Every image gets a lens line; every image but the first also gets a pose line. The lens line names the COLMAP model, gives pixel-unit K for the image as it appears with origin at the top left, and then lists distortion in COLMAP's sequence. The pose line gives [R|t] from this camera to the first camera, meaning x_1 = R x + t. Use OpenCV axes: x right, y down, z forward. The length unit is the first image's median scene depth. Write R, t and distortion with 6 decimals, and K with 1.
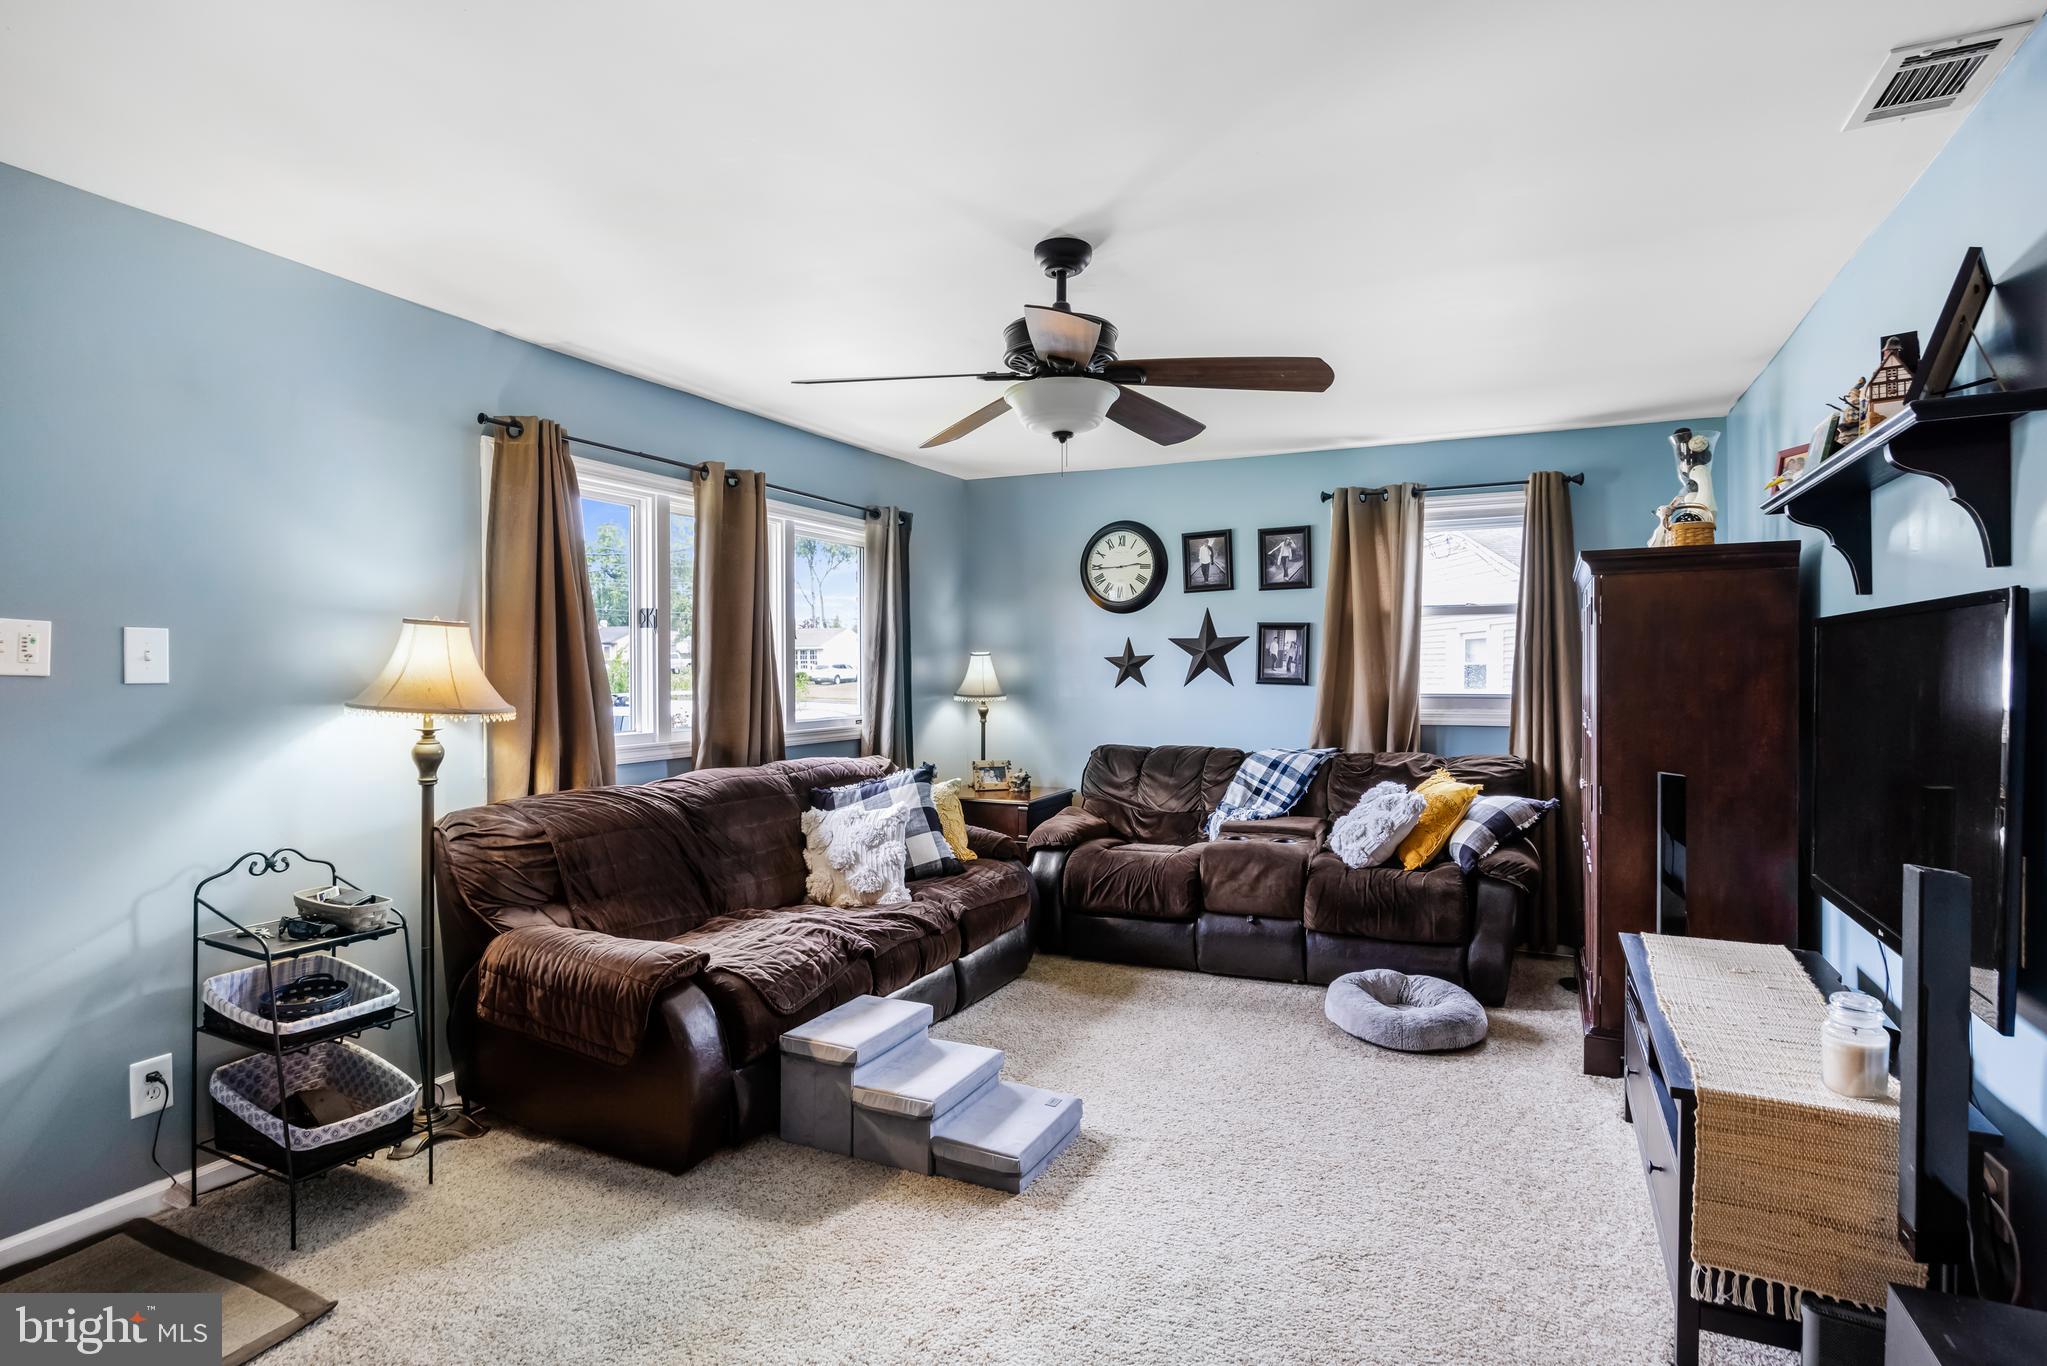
lens RADIAL K [[1043.3, 0, 1024.7], [0, 1043.3, 650.0], [0, 0, 1]] dist [-0.017160, 0.000242]
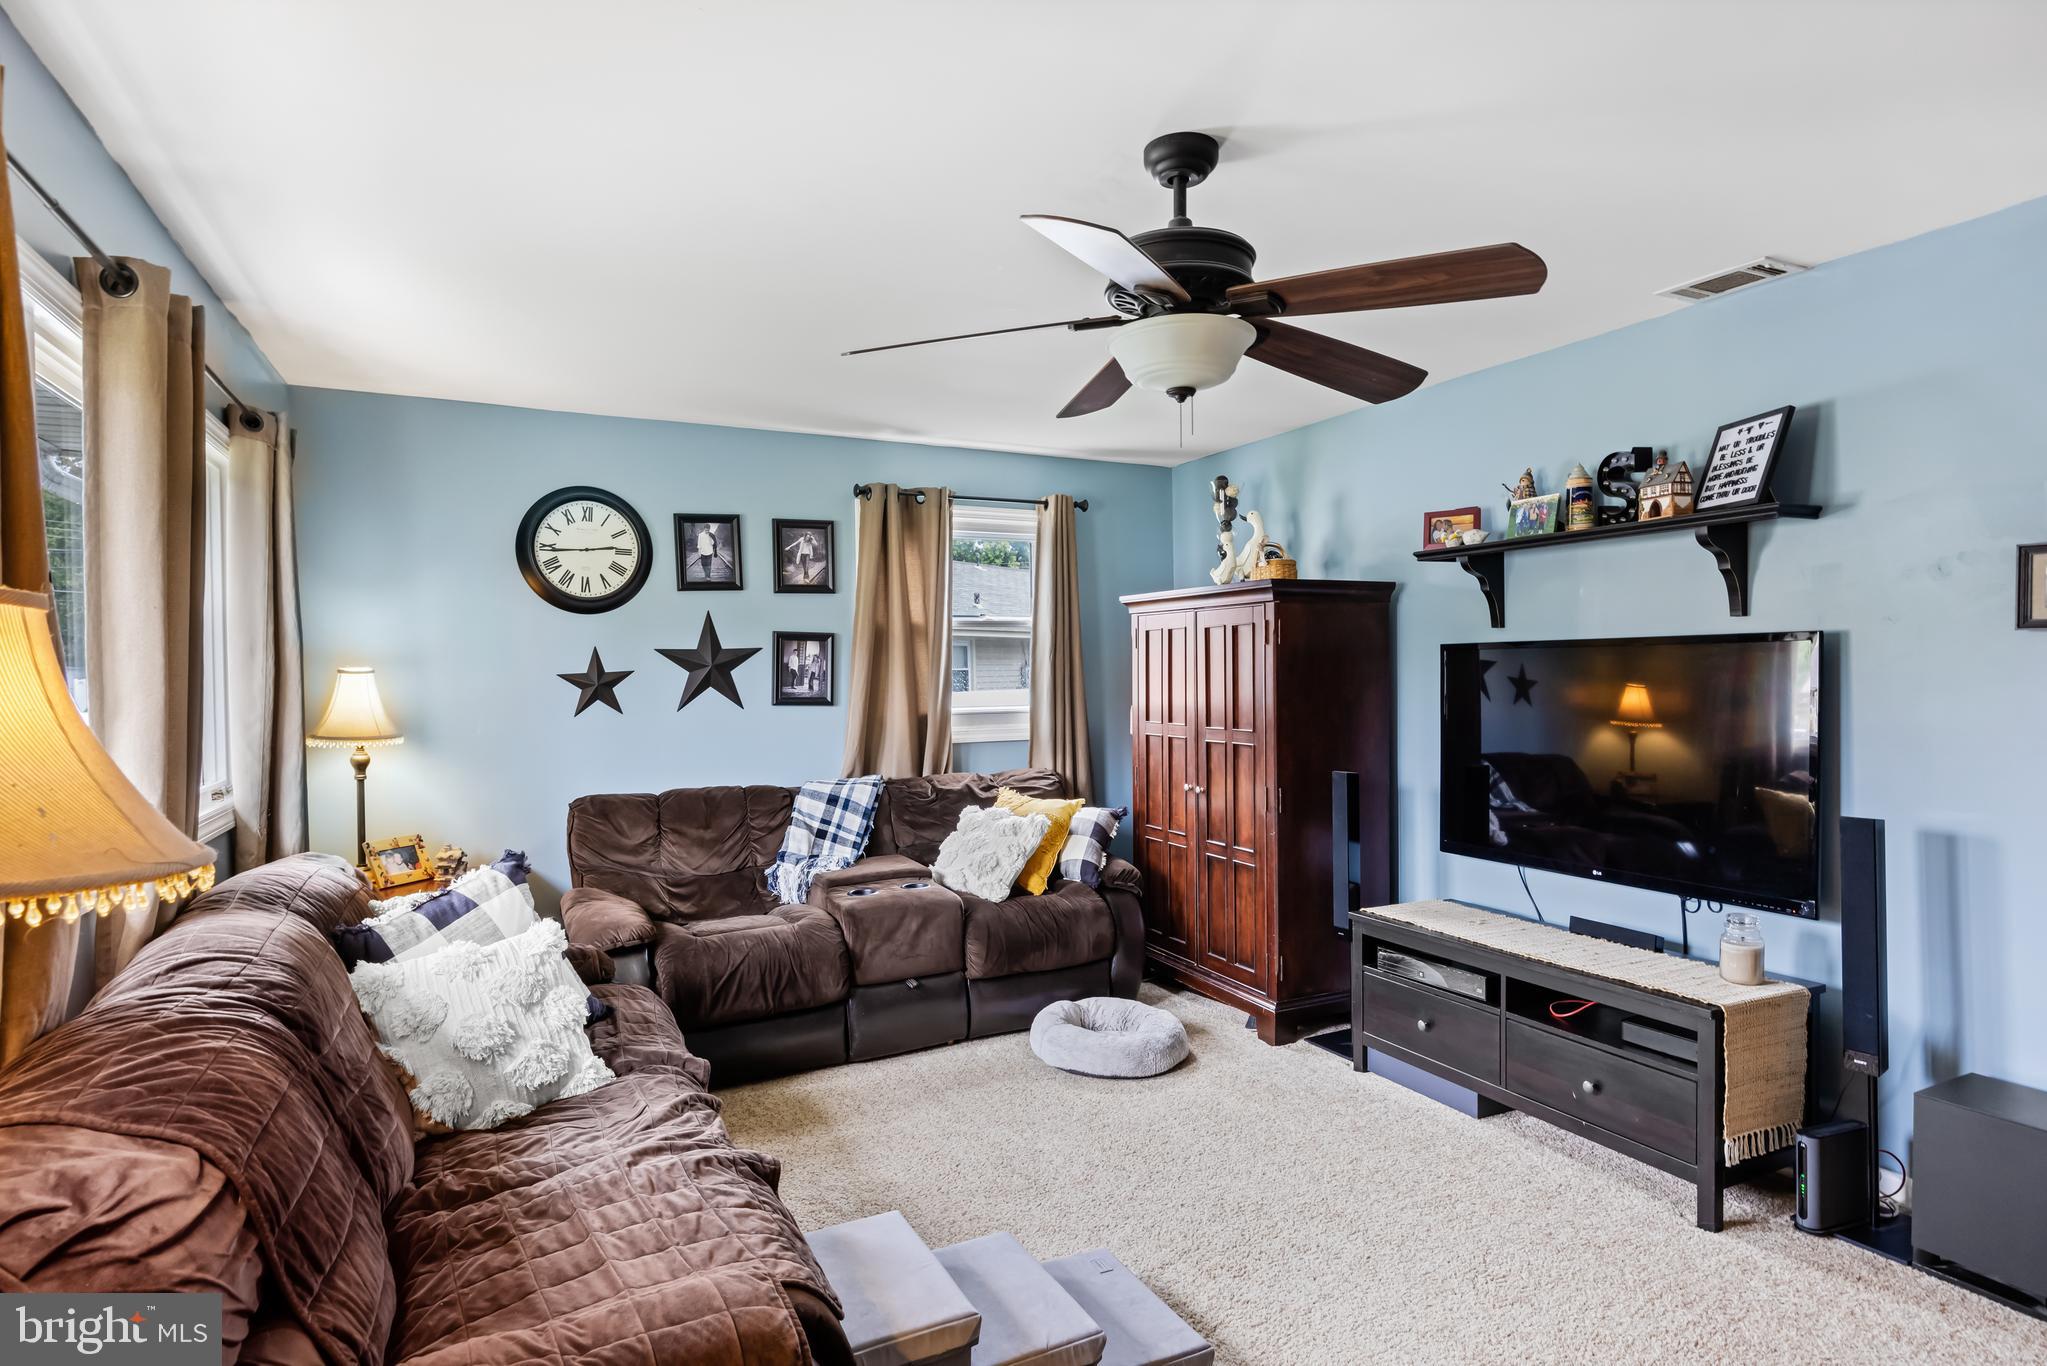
lens RADIAL K [[1096.6, 0, 1049.7], [0, 1096.6, 672.6], [0, 0, 1]] dist [-0.009995, 0.000445]
pose [[0.605279, -0.006052, 0.795990, -0.347902], [-0.003882, 0.999937, 0.010555, -0.003803], [-0.796004, -0.009479, 0.605217, 0.305247]]
